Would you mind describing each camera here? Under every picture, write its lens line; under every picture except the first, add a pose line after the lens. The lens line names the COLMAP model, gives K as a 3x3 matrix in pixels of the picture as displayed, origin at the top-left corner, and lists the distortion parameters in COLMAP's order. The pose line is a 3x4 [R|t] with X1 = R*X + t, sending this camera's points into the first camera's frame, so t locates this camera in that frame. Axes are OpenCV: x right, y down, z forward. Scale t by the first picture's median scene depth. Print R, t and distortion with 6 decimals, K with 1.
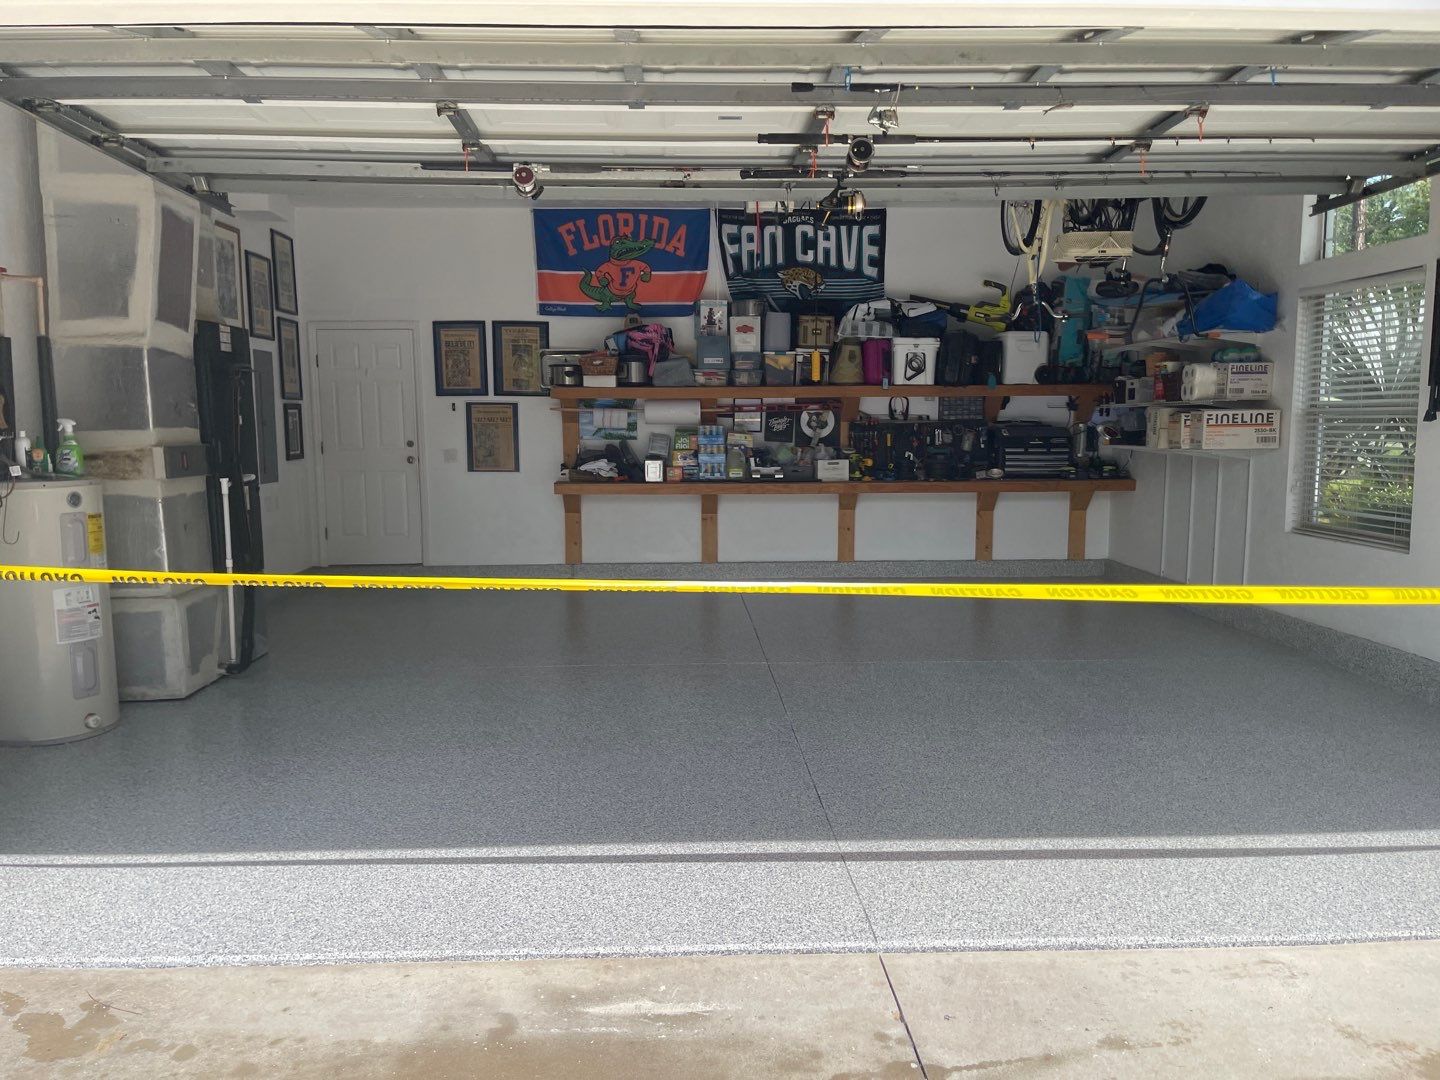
lens RADIAL K [[1071.0, 0, 706.0], [0, 1071.0, 559.4], [0, 0, 1]] dist [0.031880, -0.005486]
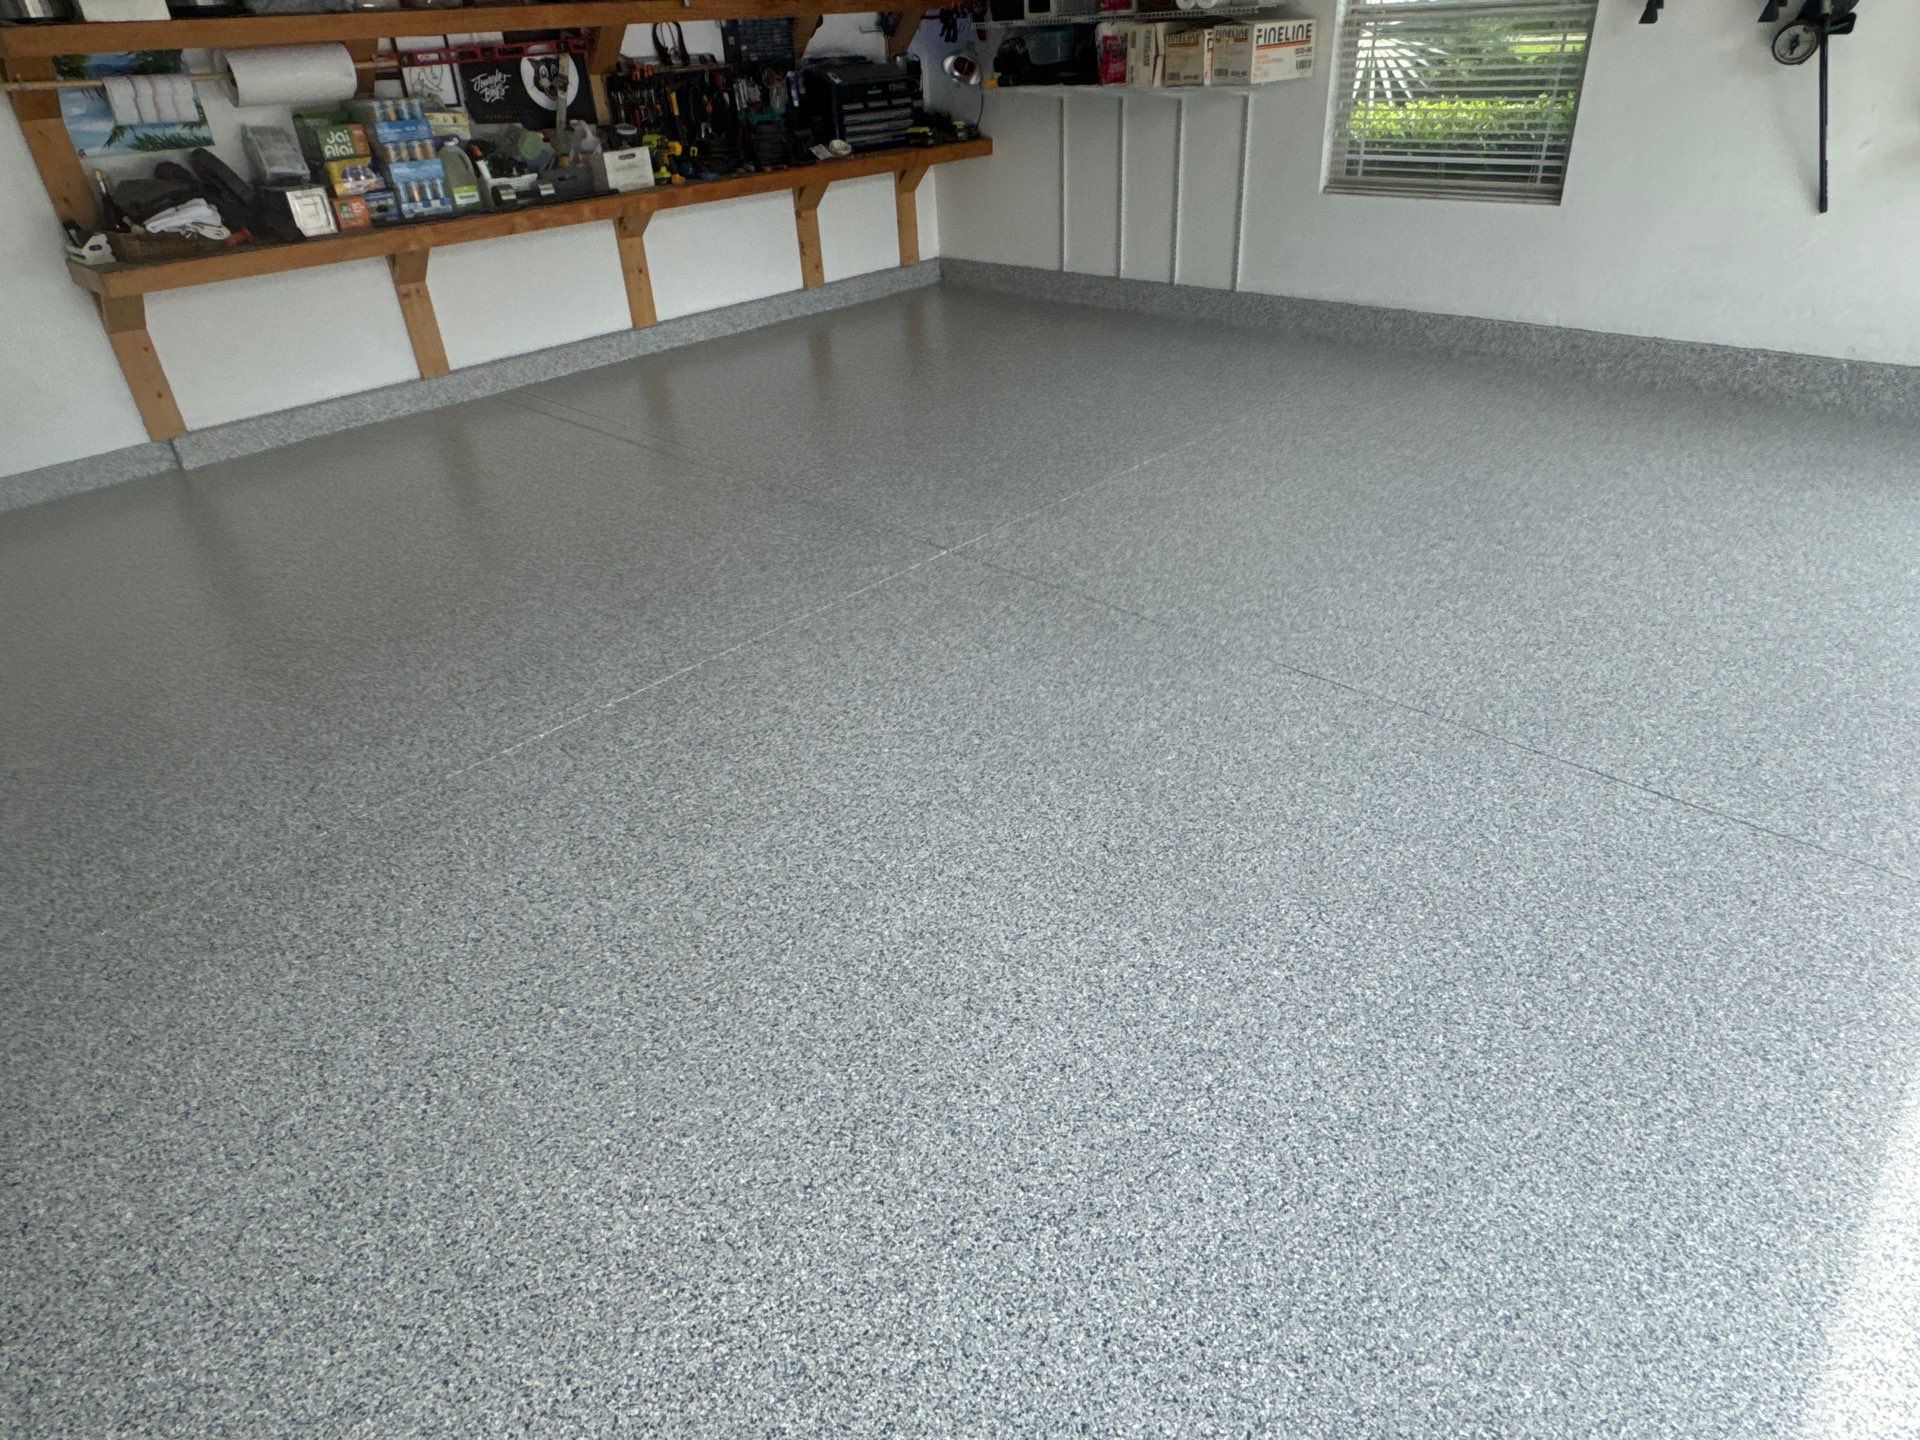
lens RADIAL K [[1145.1, 0, 960.0], [0, 1145.1, 720.0], [0, 0, 1]] dist [-0.005020, 0.001676]
pose [[0.717773, -0.389951, 0.576836, -0.227666], [0.136512, 0.891193, 0.432595, -0.060457], [-0.682764, -0.231760, 0.692908, 0.373610]]
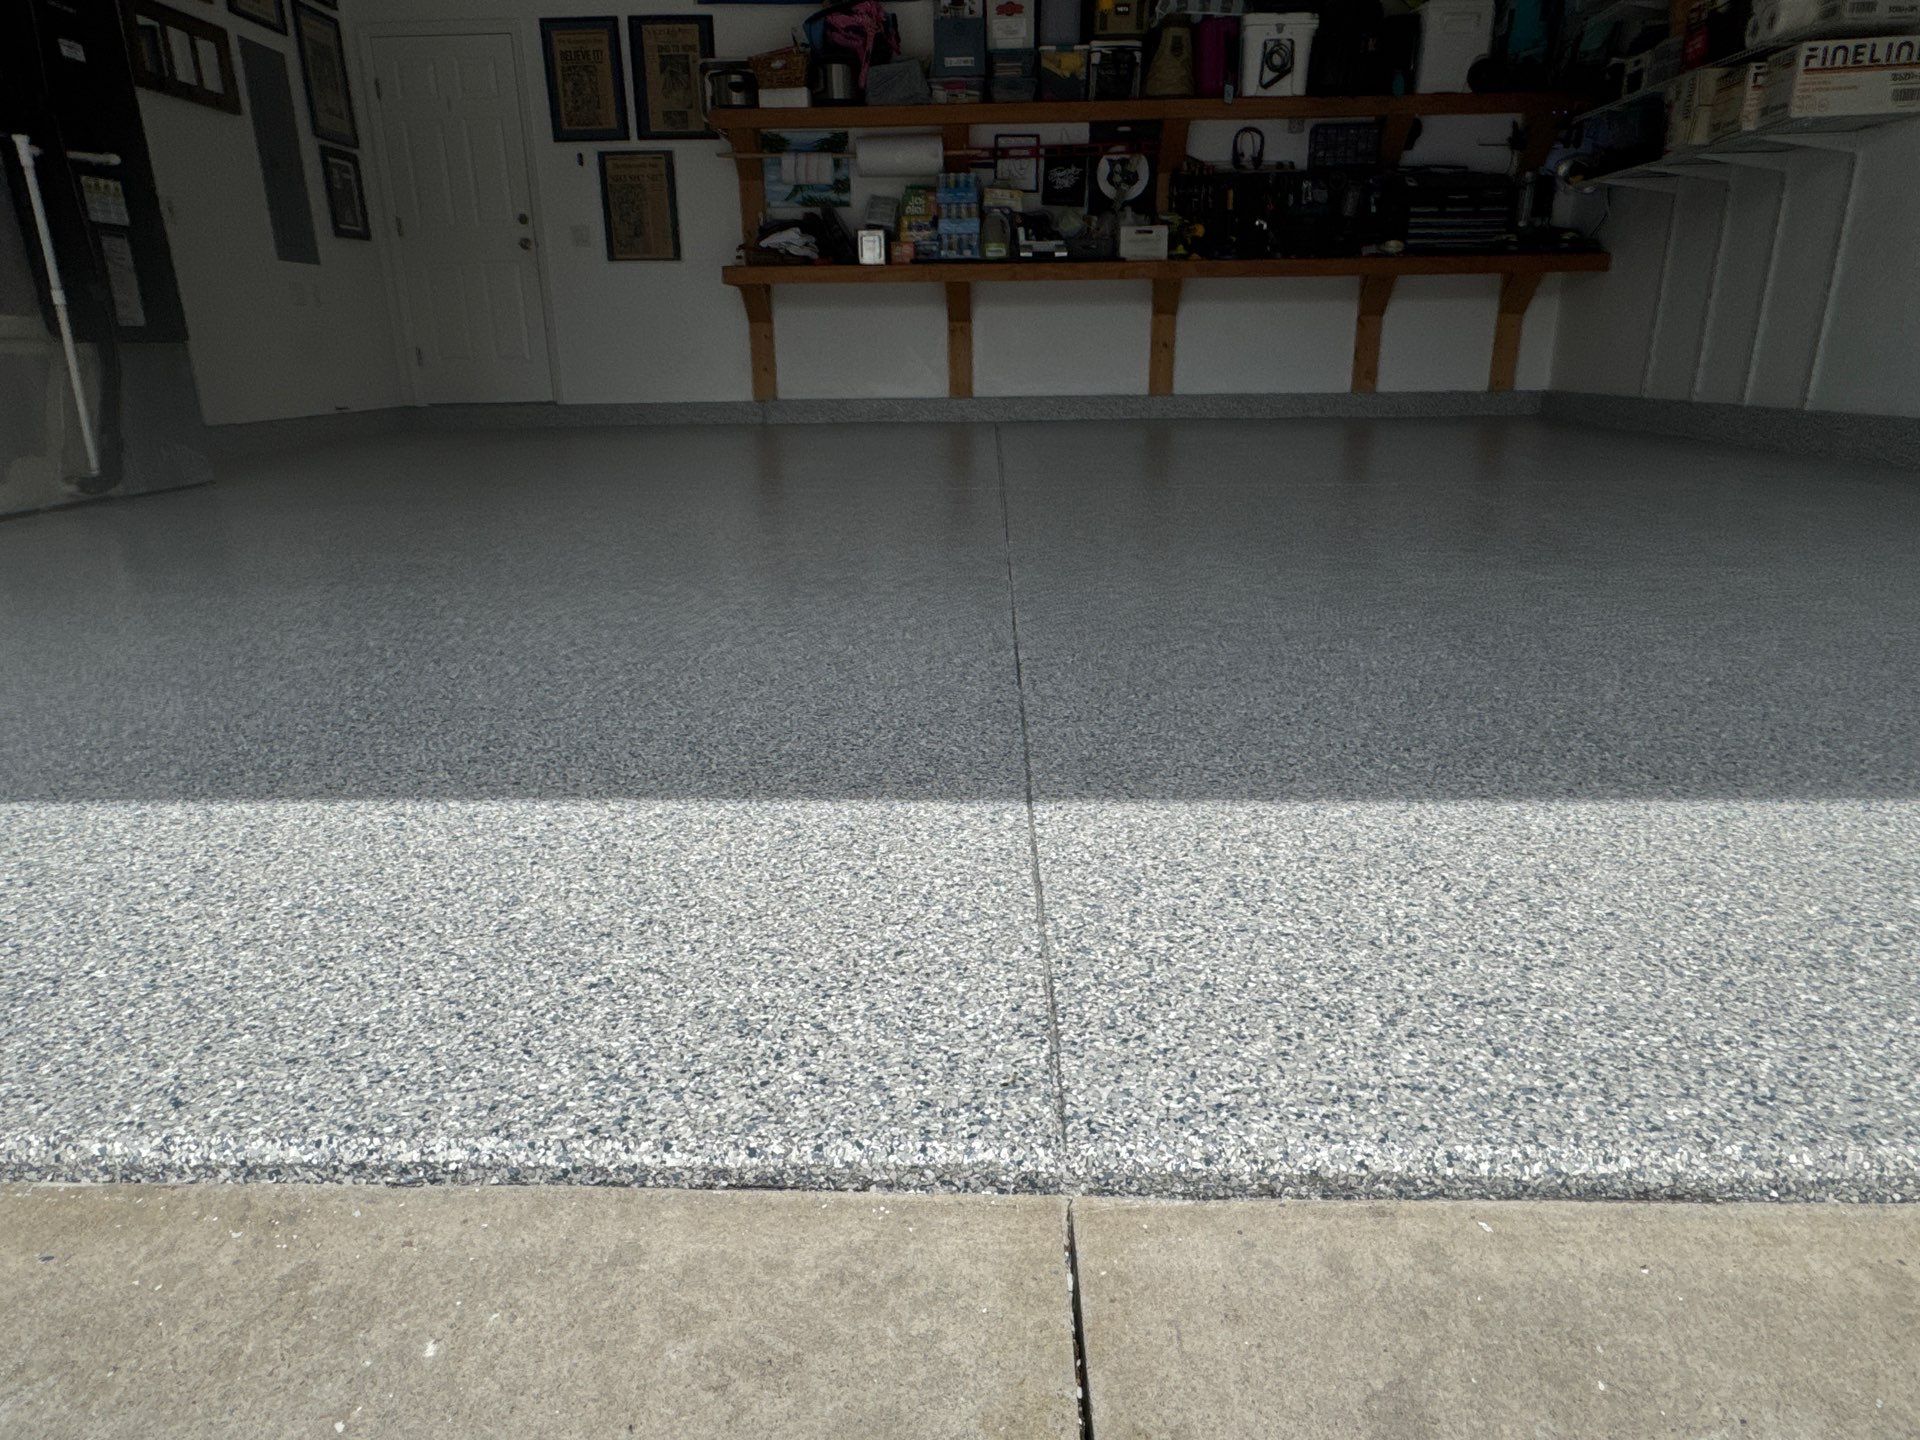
lens RADIAL K [[1145.1, 0, 960.0], [0, 1145.1, 720.0], [0, 0, 1]] dist [-0.005020, 0.001676]
pose [[0.998419, 0.009638, -0.055368, 0.048077], [0.001017, 0.981924, 0.189272, 0.070779], [0.056192, -0.189029, 0.980362, 0.249907]]
